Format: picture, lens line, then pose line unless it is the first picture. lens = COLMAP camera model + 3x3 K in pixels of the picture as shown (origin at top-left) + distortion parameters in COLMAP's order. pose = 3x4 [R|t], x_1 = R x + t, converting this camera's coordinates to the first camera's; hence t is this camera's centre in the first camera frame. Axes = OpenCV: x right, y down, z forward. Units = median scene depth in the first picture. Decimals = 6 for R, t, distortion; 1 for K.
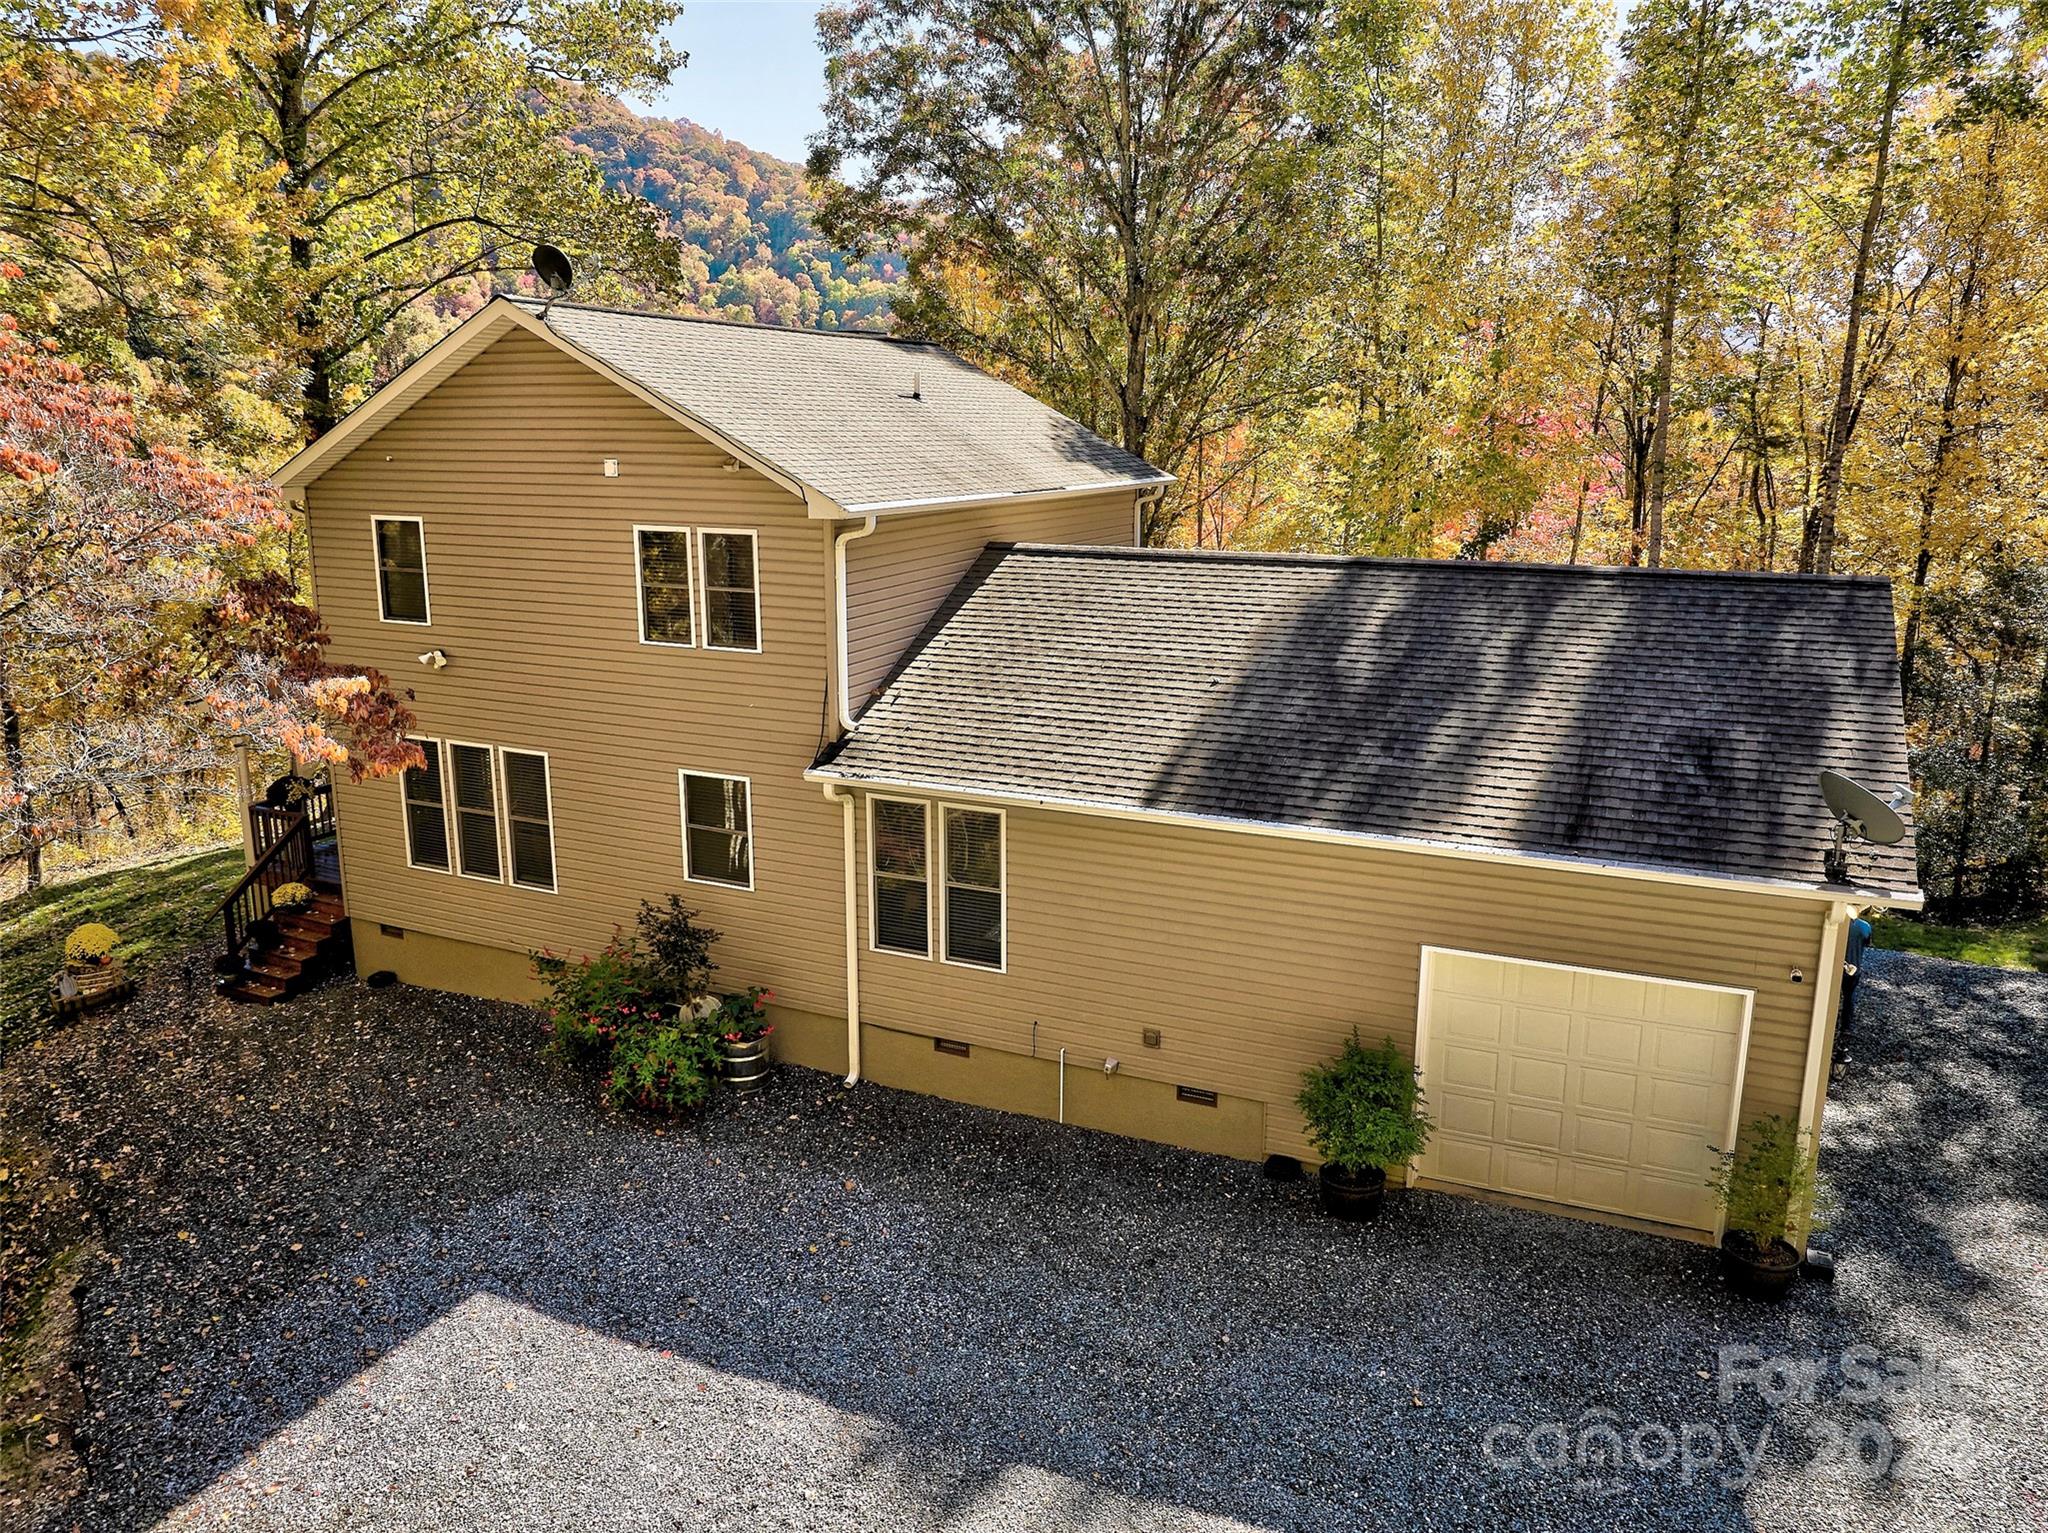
lens RADIAL K [[1451.1, 0, 1050.7], [0, 1451.1, 740.1], [0, 0, 1]] dist [-0.037775, -0.032826]
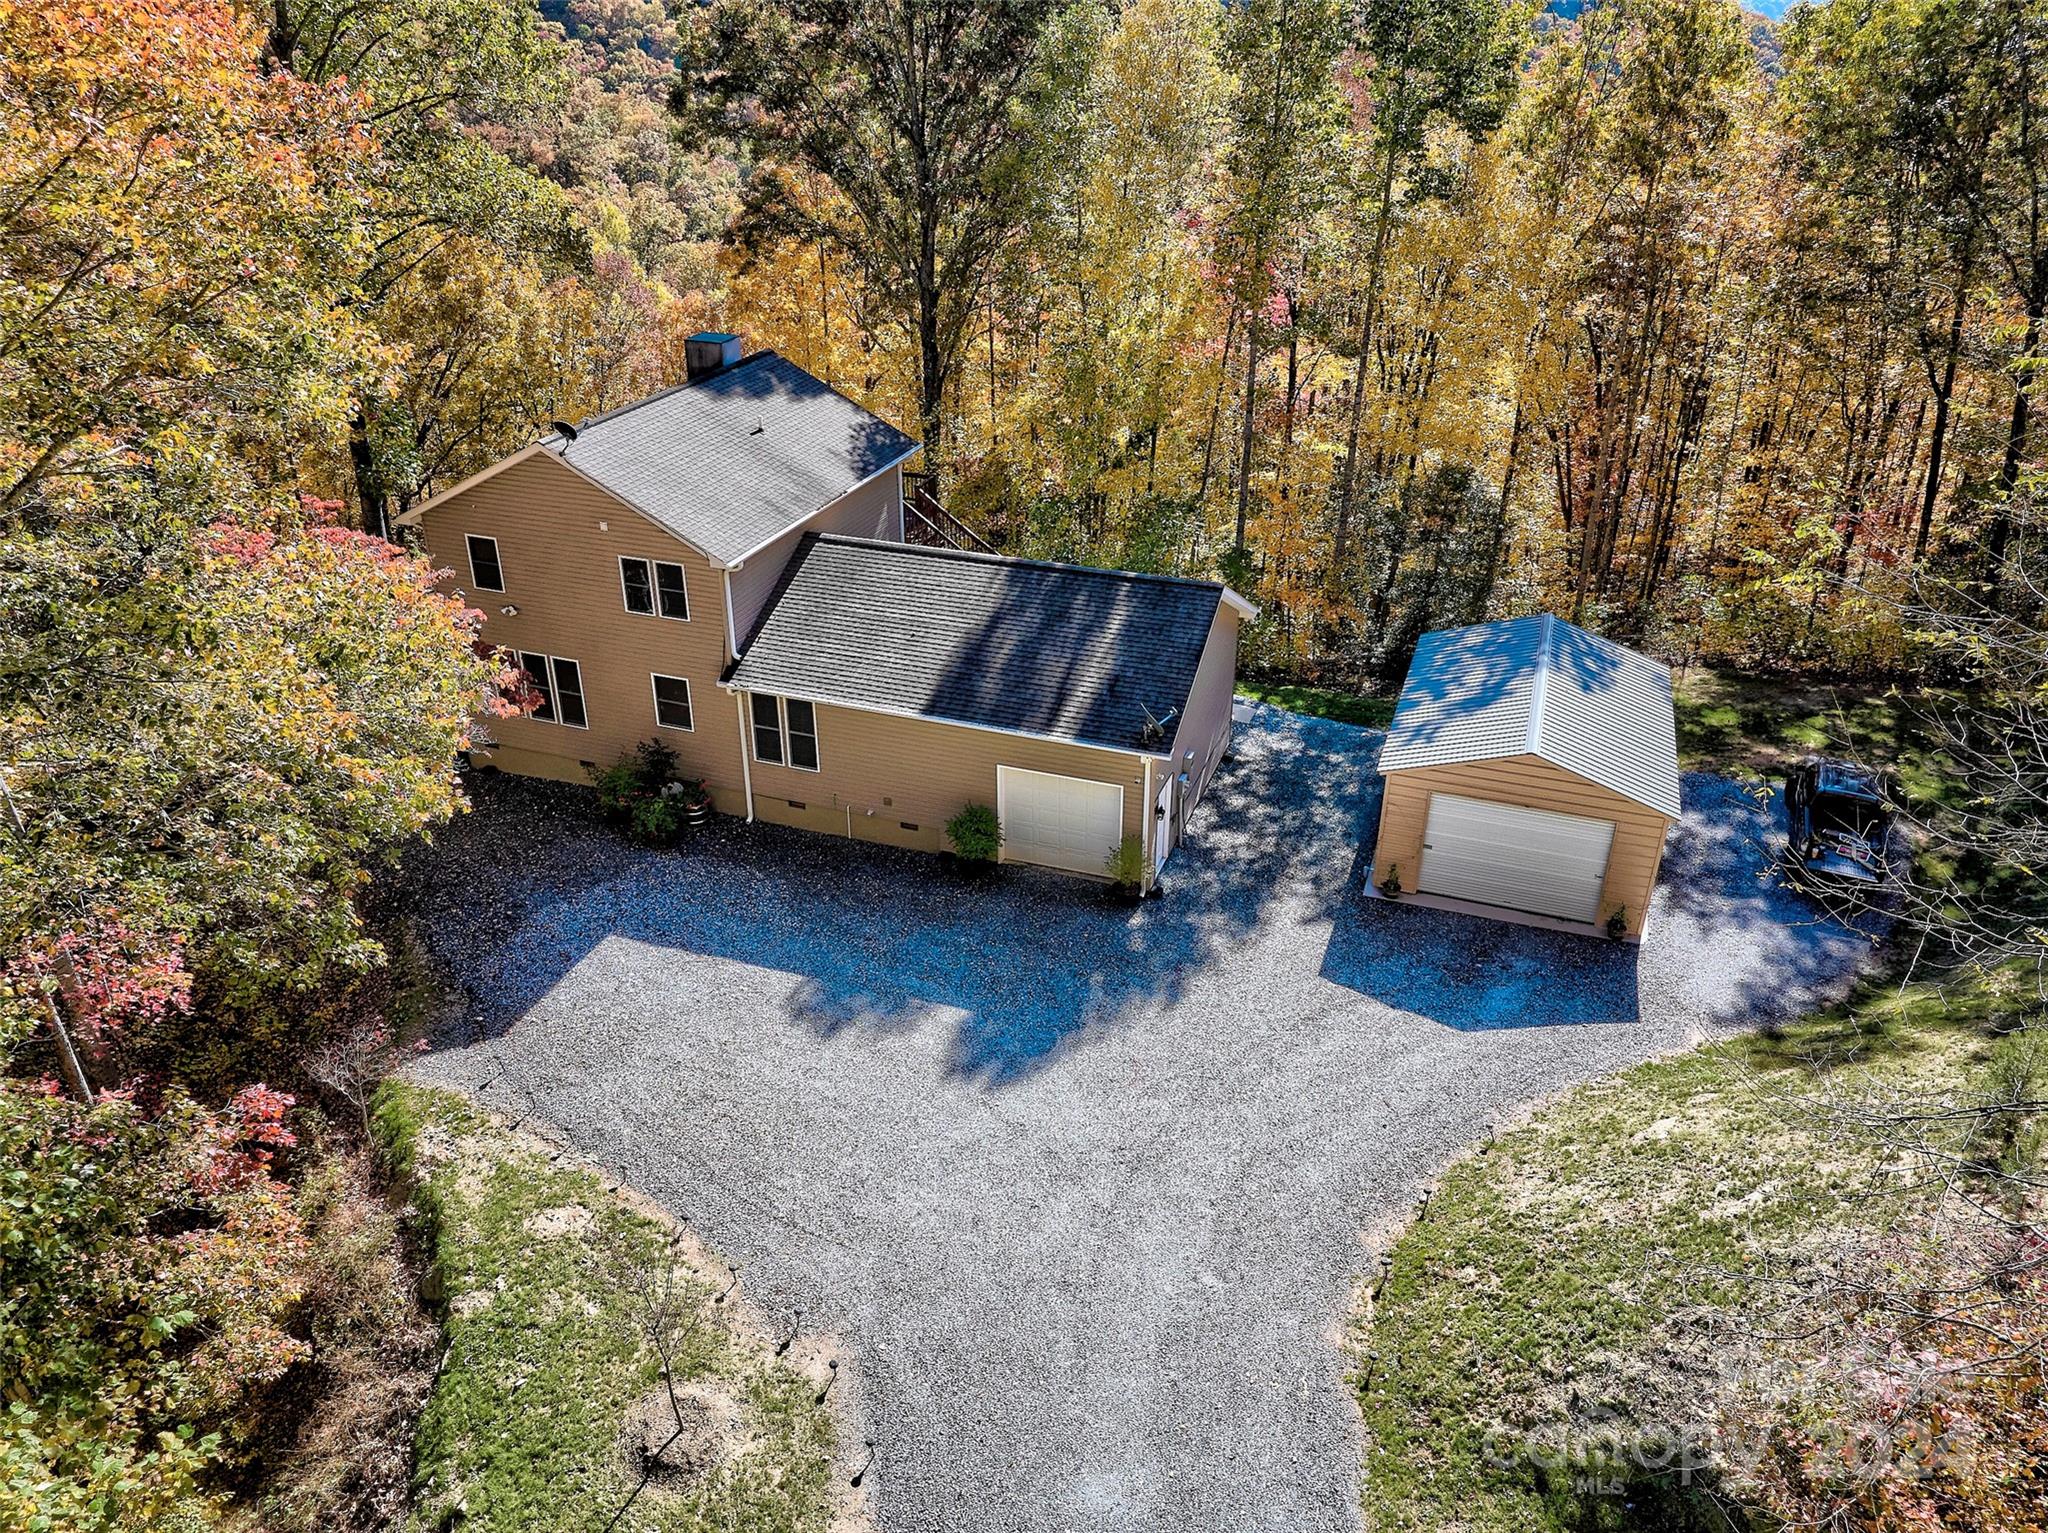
lens RADIAL K [[1451.1, 0, 1050.7], [0, 1451.1, 740.1], [0, 0, 1]] dist [-0.037775, -0.032826]
pose [[0.996659, -0.036376, 0.073127, 0.144497], [0.016737, 0.967305, 0.253064, -0.393508], [-0.079941, -0.250994, 0.964682, -1.005222]]
